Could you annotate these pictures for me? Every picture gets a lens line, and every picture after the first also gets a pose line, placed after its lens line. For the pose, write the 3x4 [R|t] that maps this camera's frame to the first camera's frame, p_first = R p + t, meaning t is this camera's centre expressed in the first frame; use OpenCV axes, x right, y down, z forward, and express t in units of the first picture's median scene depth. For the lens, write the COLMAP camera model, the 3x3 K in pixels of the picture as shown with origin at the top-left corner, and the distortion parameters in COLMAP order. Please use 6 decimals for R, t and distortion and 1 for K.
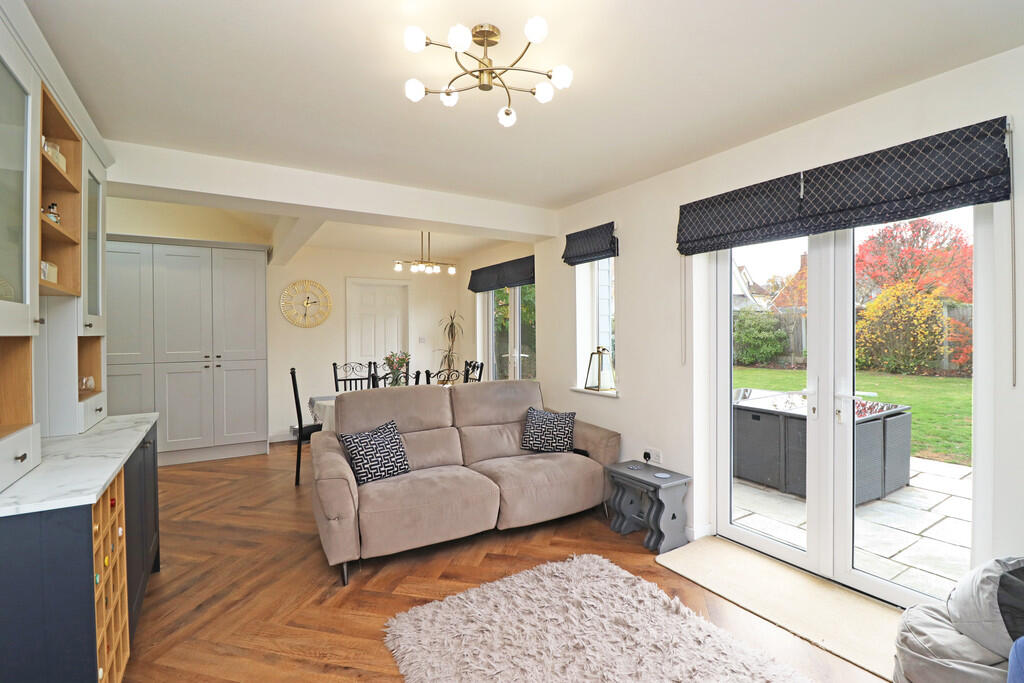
lens RADIAL K [[473.3, 0, 511.8], [0, 473.3, 335.7], [0, 0, 1]] dist [-0.000603, -0.000003]
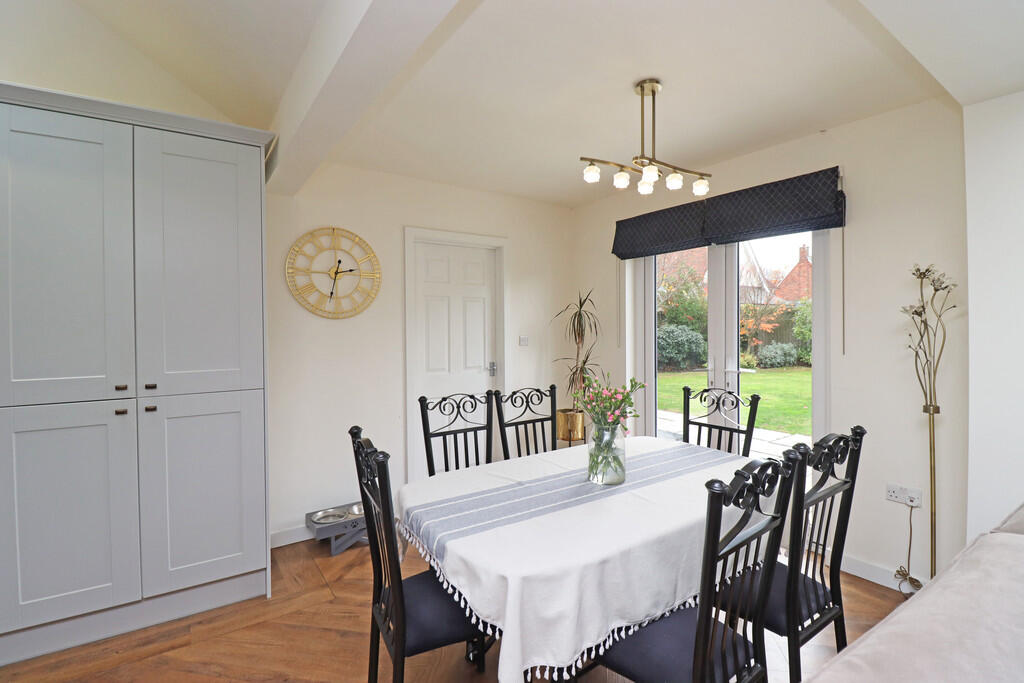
lens RADIAL K [[473.3, 0, 507.8], [0, 473.3, 337.7], [0, 0, 1]] dist [-0.000603, -0.000003]
pose [[0.998639, 0.000223, 0.052153, -0.310616], [-0.001022, 0.999882, 0.015296, -0.004974], [-0.052143, -0.015328, 0.998522, 0.537363]]
